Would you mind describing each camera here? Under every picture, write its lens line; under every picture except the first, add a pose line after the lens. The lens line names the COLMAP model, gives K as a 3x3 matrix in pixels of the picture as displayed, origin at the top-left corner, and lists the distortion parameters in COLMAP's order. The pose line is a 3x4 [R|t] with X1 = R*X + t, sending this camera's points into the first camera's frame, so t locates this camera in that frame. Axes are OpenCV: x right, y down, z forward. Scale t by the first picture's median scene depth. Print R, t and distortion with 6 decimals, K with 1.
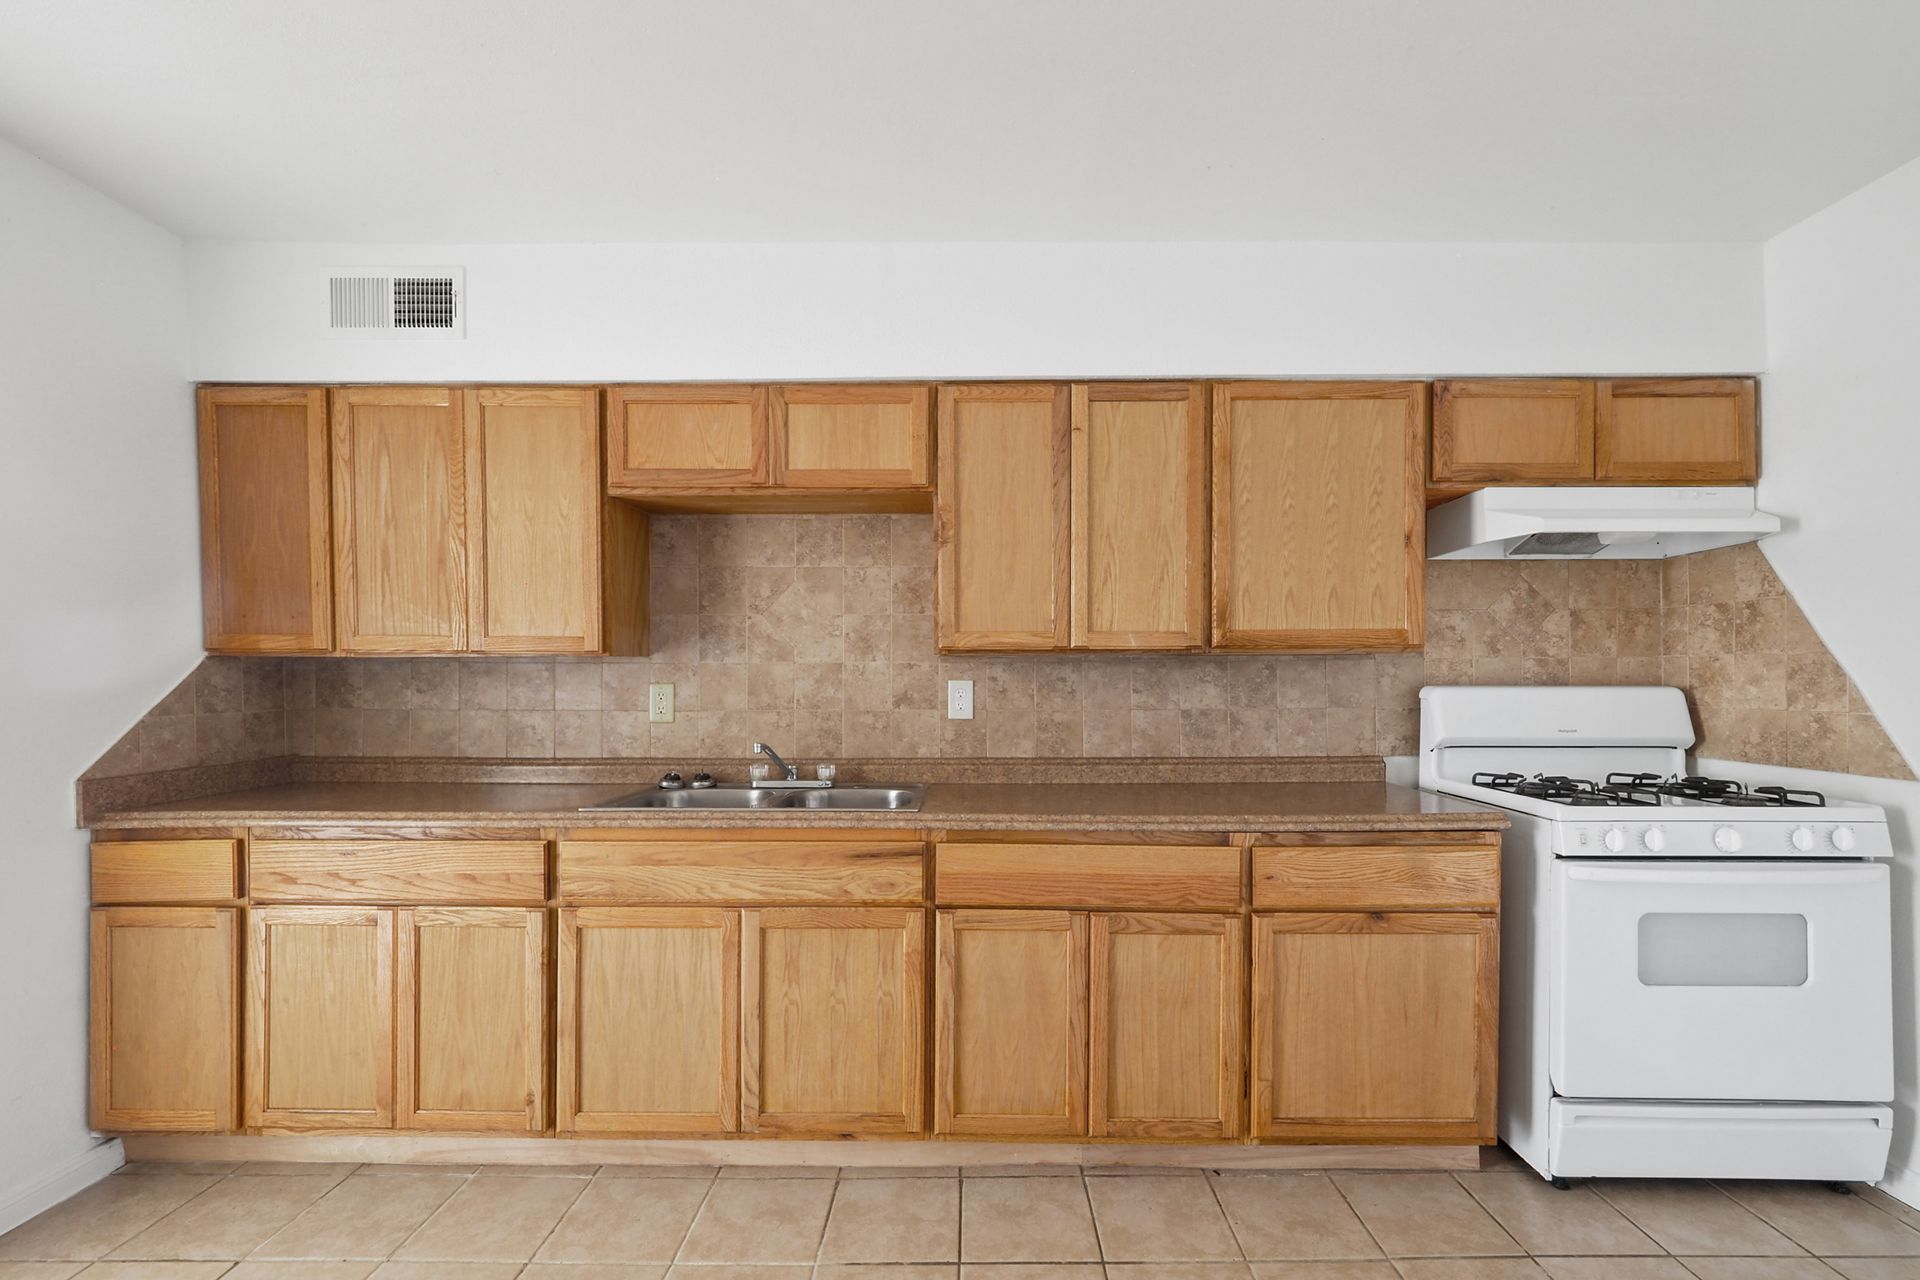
lens RADIAL K [[824.1, 0, 965.6], [0, 824.1, 679.9], [0, 0, 1]] dist [-0.001652, -0.000712]
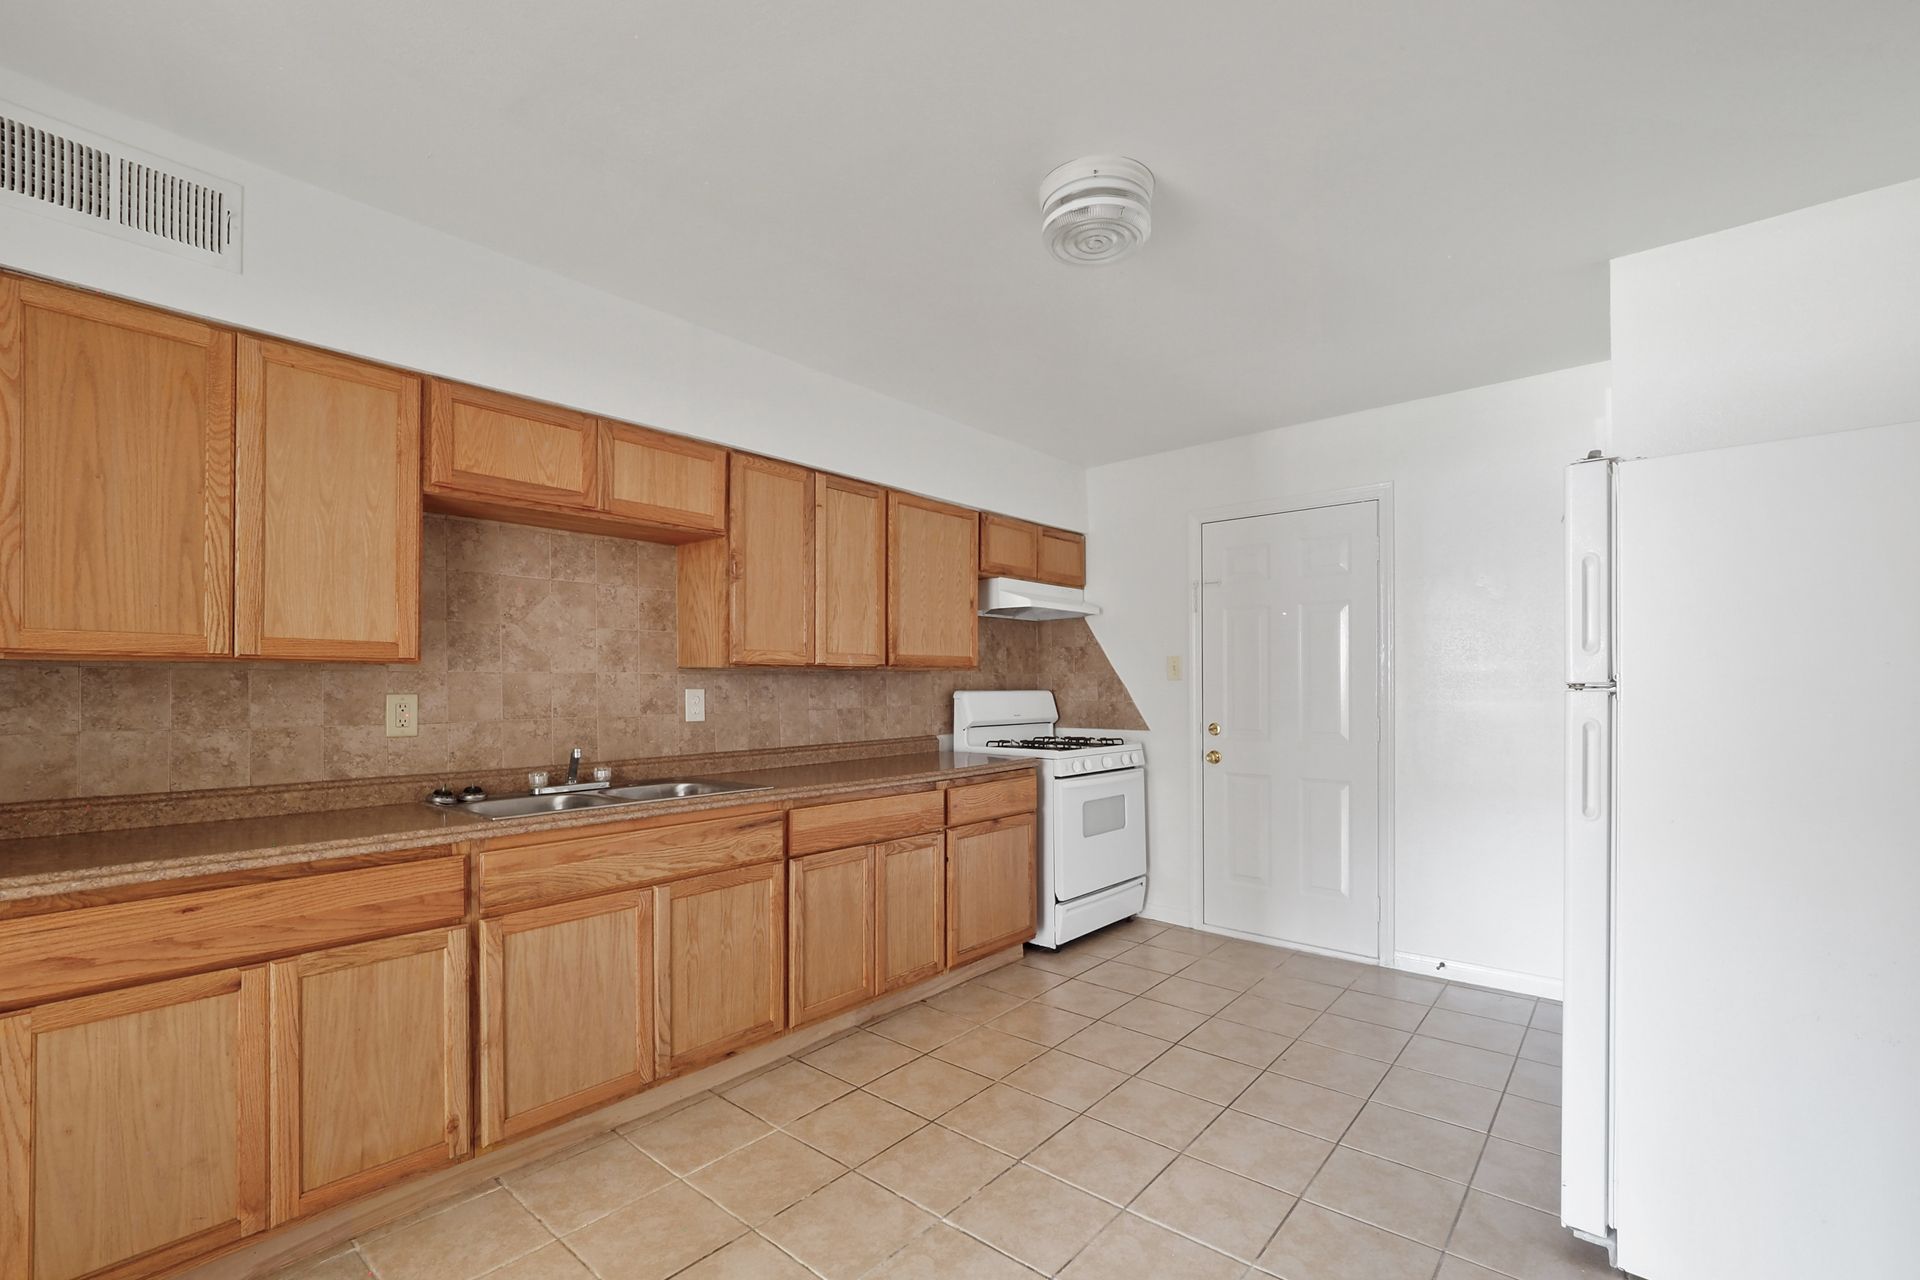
lens RADIAL K [[824.1, 0, 965.6], [0, 824.1, 679.9], [0, 0, 1]] dist [-0.001652, -0.000712]
pose [[0.644129, 0.003359, 0.764909, -0.758198], [0.005878, 0.999939, -0.009341, 0.001231], [-0.764894, 0.010514, 0.644070, -0.070574]]
